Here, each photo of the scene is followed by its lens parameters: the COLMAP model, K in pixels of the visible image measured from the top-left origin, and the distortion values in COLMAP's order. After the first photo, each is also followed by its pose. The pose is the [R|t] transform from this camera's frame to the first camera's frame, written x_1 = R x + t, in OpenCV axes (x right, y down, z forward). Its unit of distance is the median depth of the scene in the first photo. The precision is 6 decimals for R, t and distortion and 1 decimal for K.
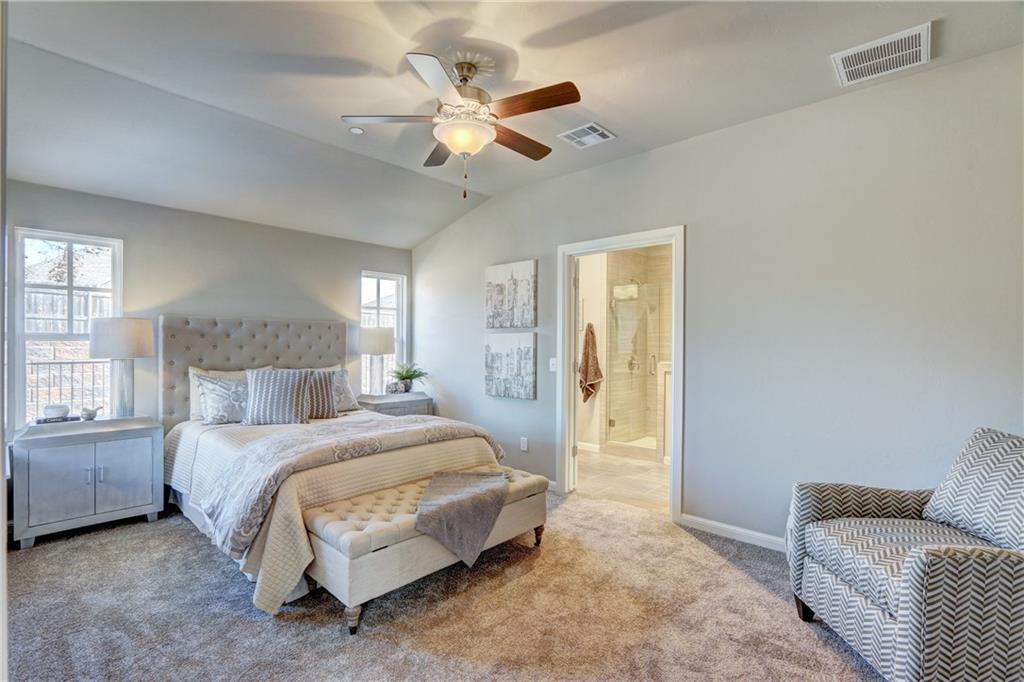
lens RADIAL K [[467.5, 0, 510.7], [0, 467.5, 346.6], [0, 0, 1]] dist [-0.013436, 0.000920]
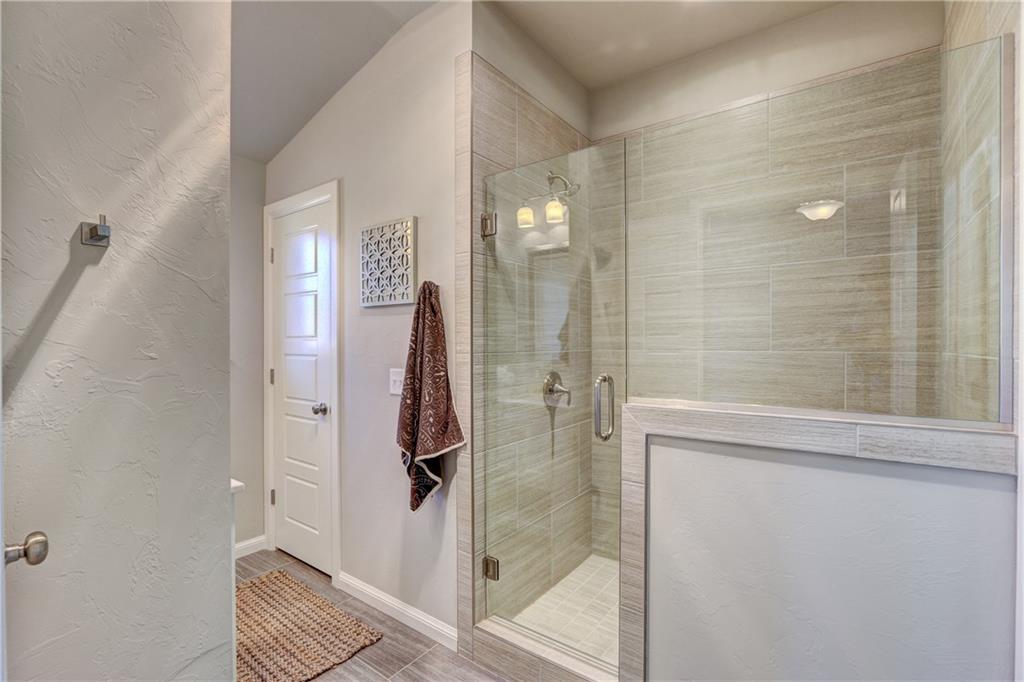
lens RADIAL K [[467.5, 0, 507.4], [0, 467.5, 342.5], [0, 0, 1]] dist [-0.013436, 0.000920]
pose [[0.995497, -0.006318, 0.094587, 0.195473], [0.006967, 0.999954, -0.006535, -0.002017], [-0.094542, 0.007165, 0.995495, 0.648641]]
